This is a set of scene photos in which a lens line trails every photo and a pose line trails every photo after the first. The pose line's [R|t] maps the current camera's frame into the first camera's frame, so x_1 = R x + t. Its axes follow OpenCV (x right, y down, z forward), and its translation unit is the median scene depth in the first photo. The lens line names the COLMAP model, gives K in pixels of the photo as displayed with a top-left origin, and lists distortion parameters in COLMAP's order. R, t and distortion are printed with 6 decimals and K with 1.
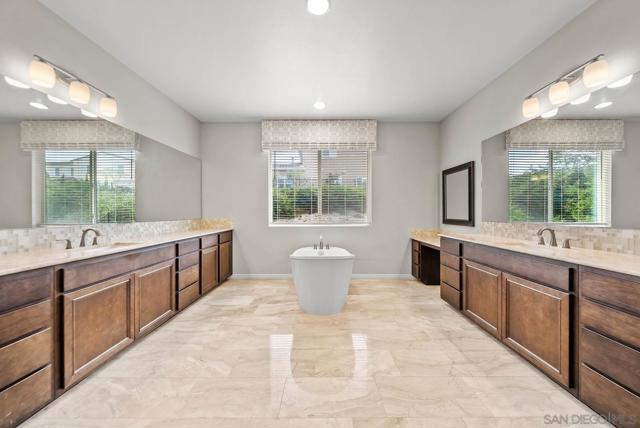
lens RADIAL K [[220.9, 0, 320.2], [0, 220.9, 213.2], [0, 0, 1]] dist [-0.001709, 0.000422]
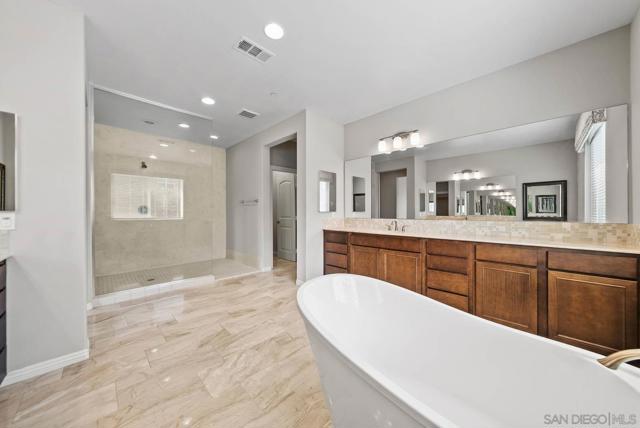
lens RADIAL K [[220.9, 0, 320.1], [0, 220.9, 212.3], [0, 0, 1]] dist [-0.001709, 0.000422]
pose [[-0.701308, 0.003494, -0.712850, 0.651855], [-0.000748, 0.999984, 0.005637, -0.004828], [0.712858, 0.004486, -0.701294, 1.993380]]
